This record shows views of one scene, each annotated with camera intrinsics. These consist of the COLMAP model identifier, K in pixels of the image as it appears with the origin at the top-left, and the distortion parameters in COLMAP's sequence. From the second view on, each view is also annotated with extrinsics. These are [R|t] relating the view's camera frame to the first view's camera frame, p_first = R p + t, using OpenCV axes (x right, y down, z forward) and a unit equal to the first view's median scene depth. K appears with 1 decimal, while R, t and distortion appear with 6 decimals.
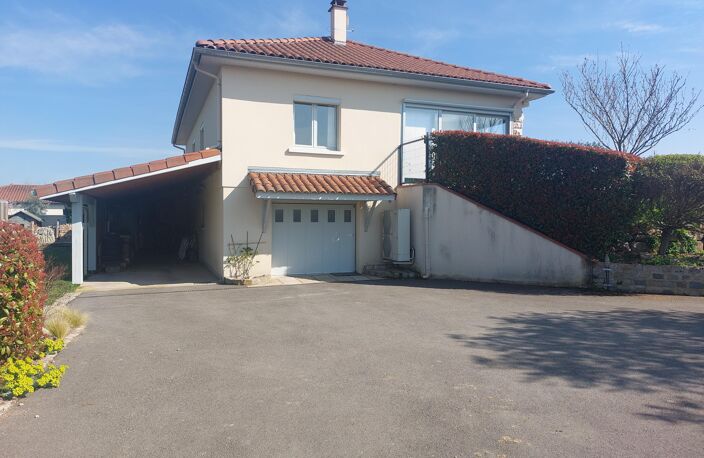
lens RADIAL K [[531.0, 0, 352.0], [0, 531.0, 229.0], [0, 0, 1]] dist [0.073865, -0.002256]
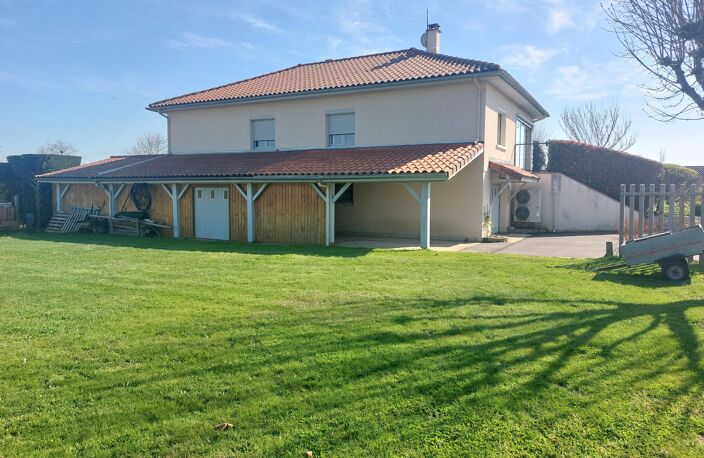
lens RADIAL K [[531.0, 0, 352.0], [0, 531.0, 229.0], [0, 0, 1]] dist [0.073865, -0.002256]
pose [[0.771429, -0.044956, 0.634726, -1.322057], [0.014842, 0.998501, 0.052684, -0.010160], [-0.636143, -0.031221, 0.770939, 0.151744]]
